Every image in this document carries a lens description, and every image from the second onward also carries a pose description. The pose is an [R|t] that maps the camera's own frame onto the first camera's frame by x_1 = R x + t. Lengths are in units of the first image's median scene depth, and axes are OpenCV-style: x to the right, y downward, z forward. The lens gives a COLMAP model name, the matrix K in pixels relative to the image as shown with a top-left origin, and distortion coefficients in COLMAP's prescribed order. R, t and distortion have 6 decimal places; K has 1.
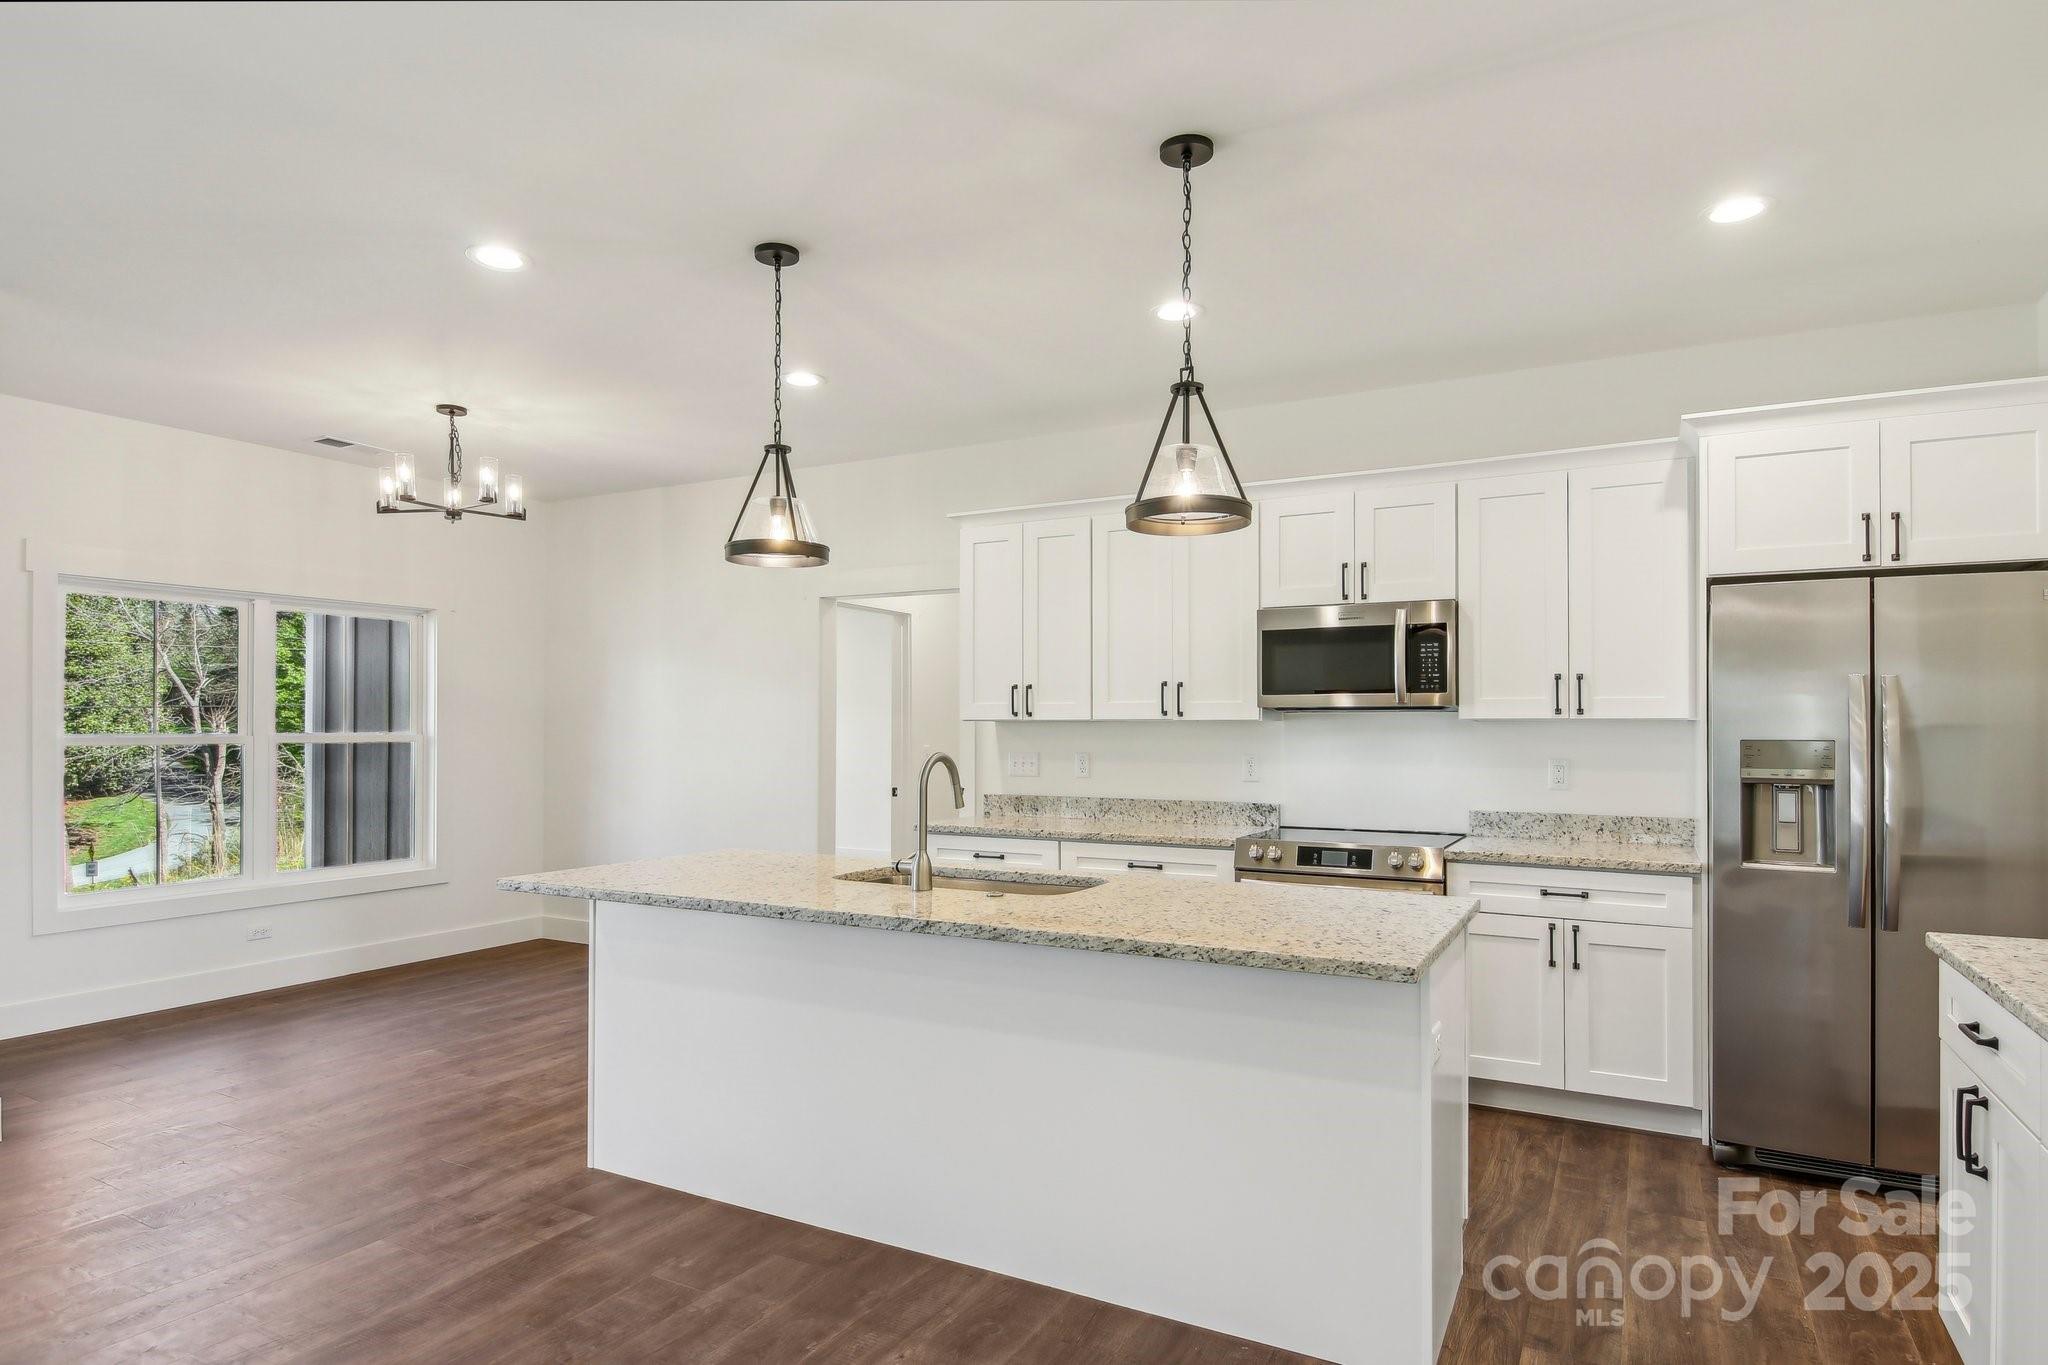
lens RADIAL K [[1133.0, 0, 1025.9], [0, 1133.0, 721.3], [0, 0, 1]] dist [0.008247, -0.021236]
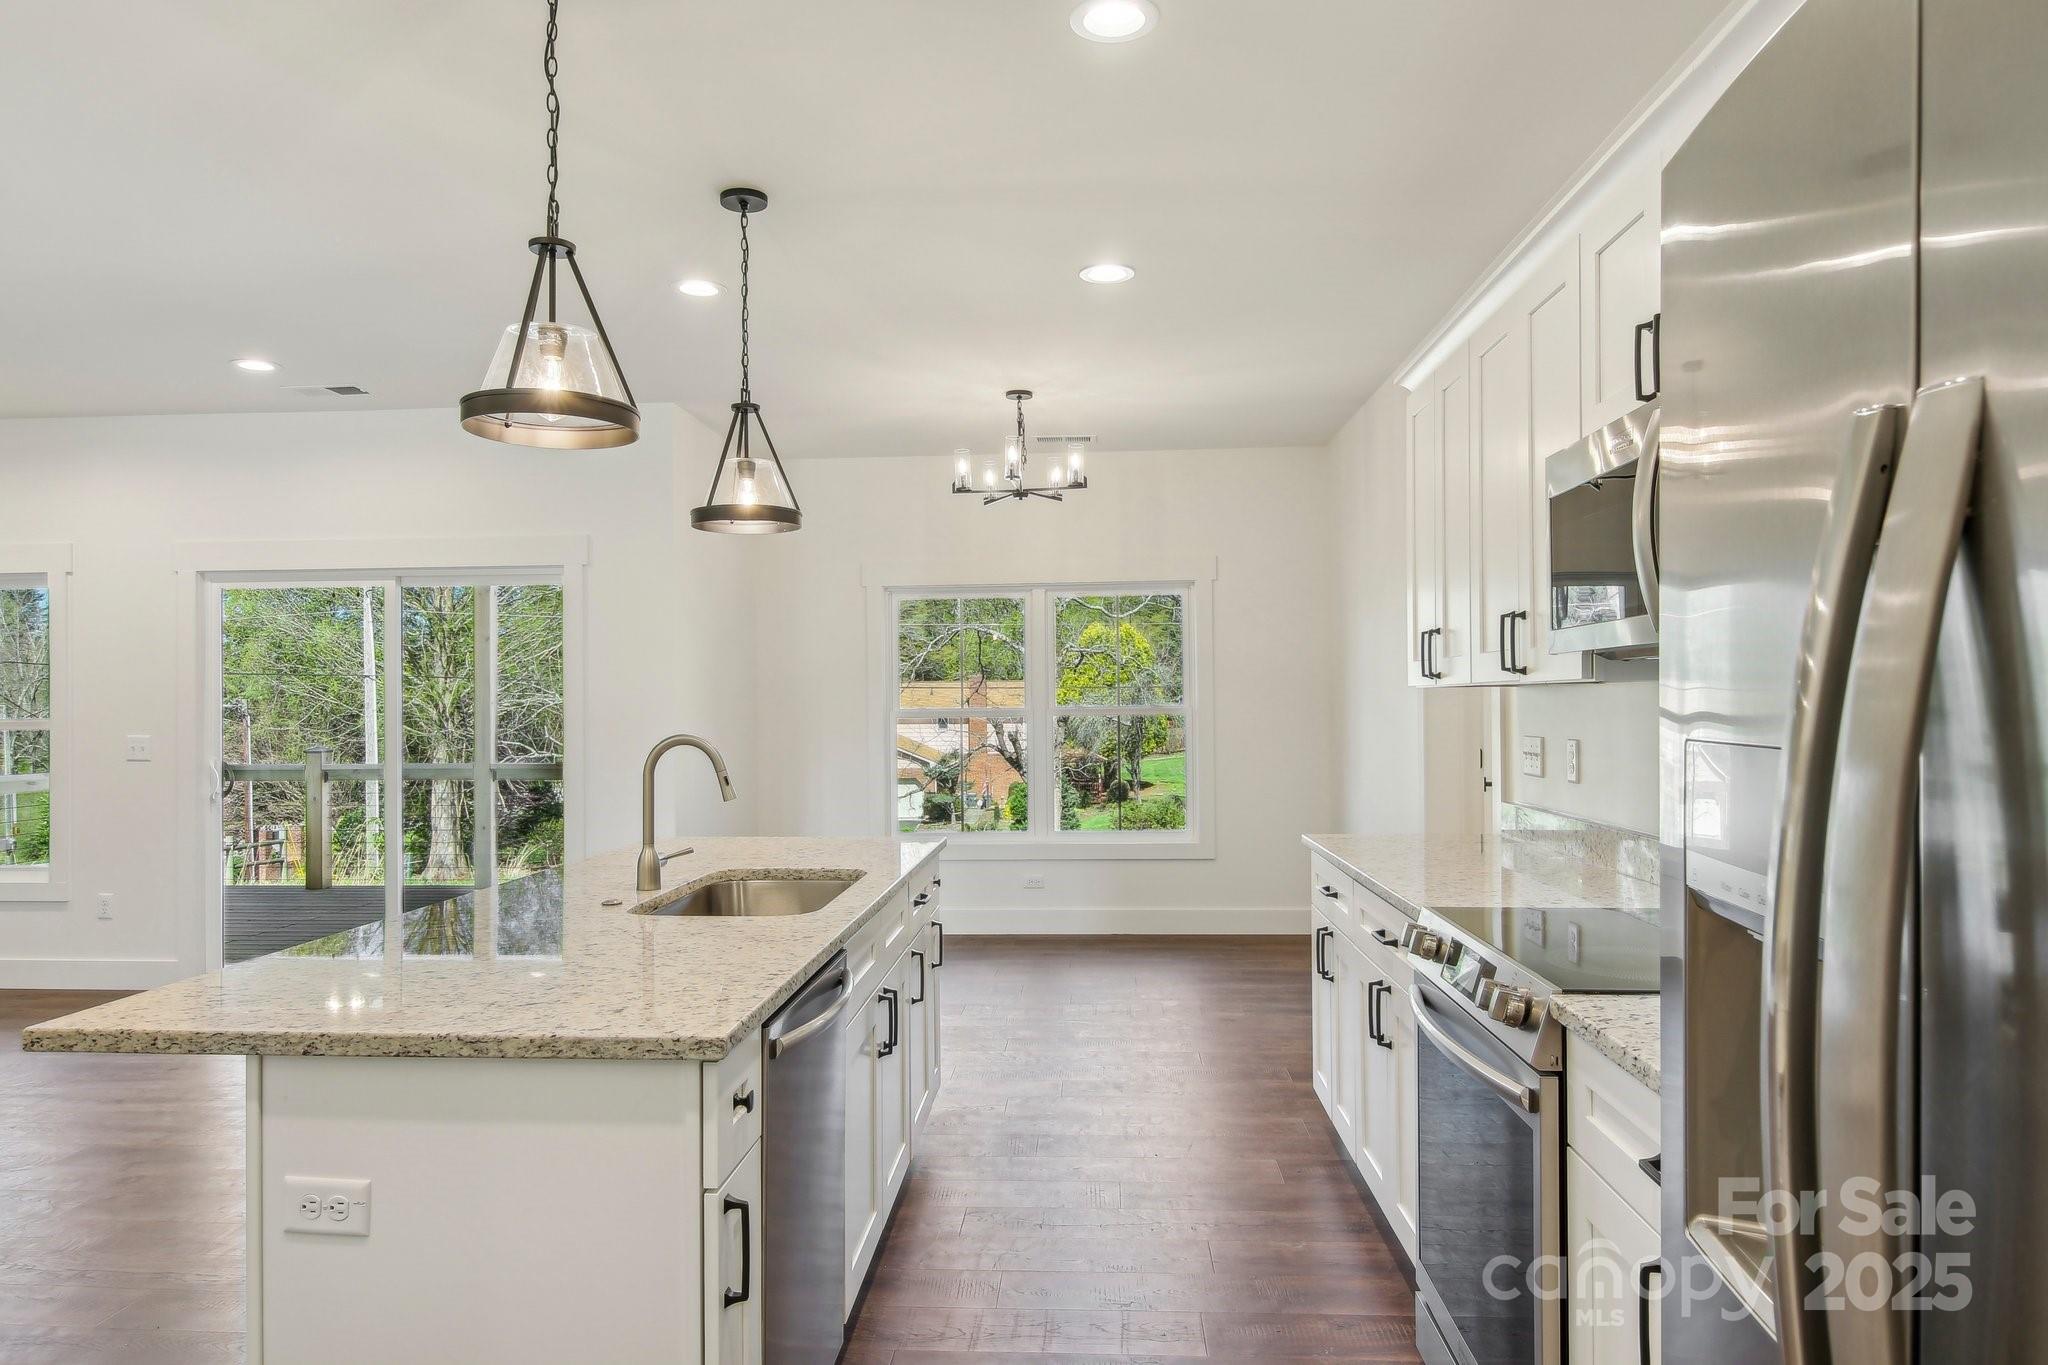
lens RADIAL K [[1297.4, 0, 1024.0], [0, 1297.4, 682.5], [0, 0, 1]] dist [0.016449, -0.028042]
pose [[0.423851, -0.017090, -0.905571, 0.649709], [0.014407, 0.999823, -0.012126, 0.002500], [0.905617, -0.007907, 0.424022, 0.575709]]
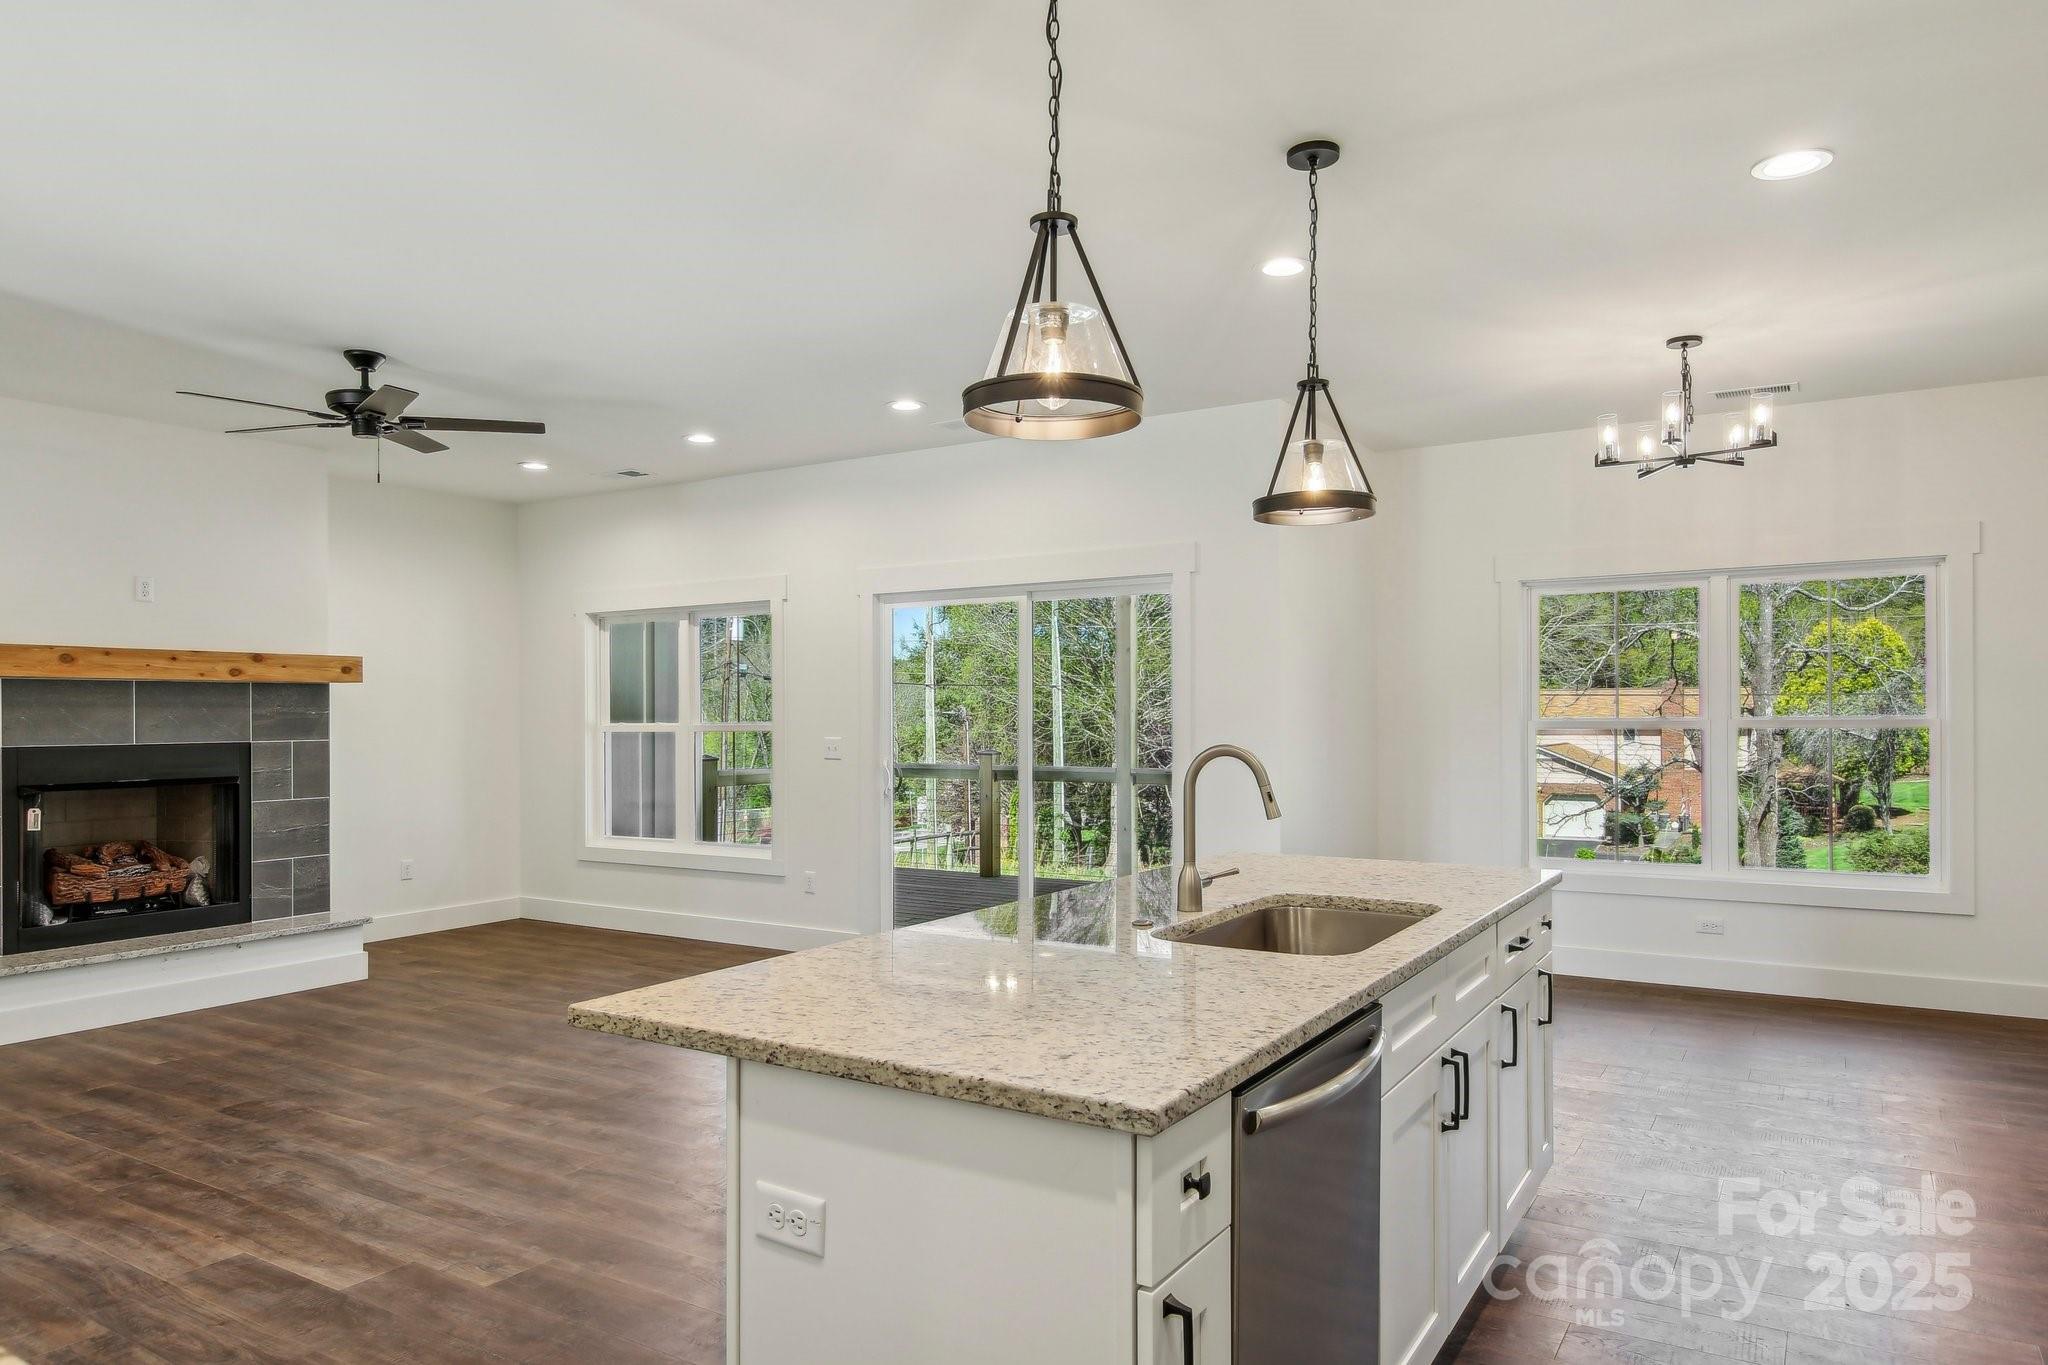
lens RADIAL K [[1298.2, 0, 1022.9], [0, 1298.2, 705.4], [0, 0, 1]] dist [0.014033, -0.022215]
pose [[-0.063299, -0.006891, -0.997971, 0.586107], [0.011285, 0.999907, -0.007620, 0.003727], [0.997931, -0.011744, -0.063215, 0.645192]]
